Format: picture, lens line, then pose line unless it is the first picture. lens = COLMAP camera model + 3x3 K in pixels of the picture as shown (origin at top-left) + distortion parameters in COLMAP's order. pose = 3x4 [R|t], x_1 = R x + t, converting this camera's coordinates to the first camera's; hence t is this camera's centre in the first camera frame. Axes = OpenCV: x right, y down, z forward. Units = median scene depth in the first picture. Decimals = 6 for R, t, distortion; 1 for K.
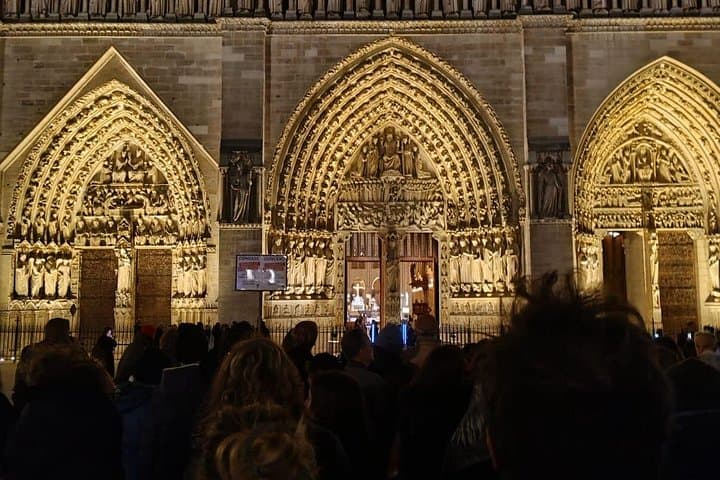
lens RADIAL K [[650.6, 0, 347.9], [0, 650.6, 239.7], [0, 0, 1]] dist [0.002900, 0.003573]
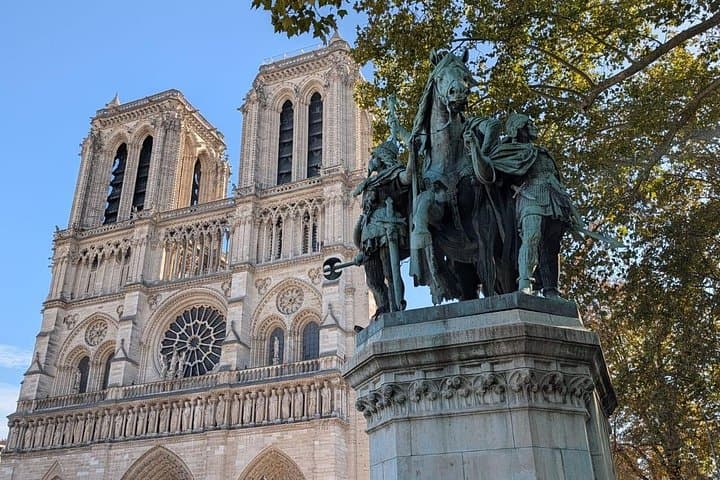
lens RADIAL K [[650.6, 0, 347.9], [0, 650.6, 239.7], [0, 0, 1]] dist [0.002900, 0.003573]
pose [[0.922251, -0.186562, -0.338596, 1.483067], [0.040588, 0.917736, -0.395112, -0.065508], [0.384454, 0.350649, 0.853955, -0.809356]]
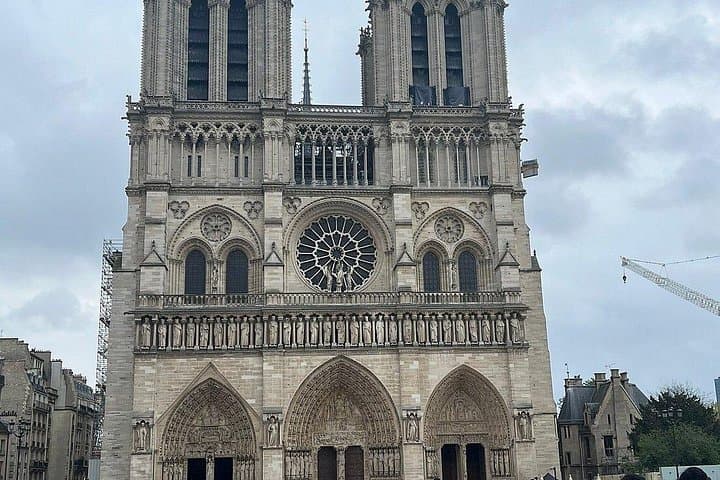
lens RADIAL K [[840.7, 0, 360.0], [0, 840.7, 240.0], [0, 0, 1]] dist [0.135445, -0.034914]
pose [[0.996253, 0.003262, 0.086425, -0.113902], [0.013298, 0.981629, -0.190337, -0.154452], [-0.085458, 0.190773, 0.977907, -1.859027]]
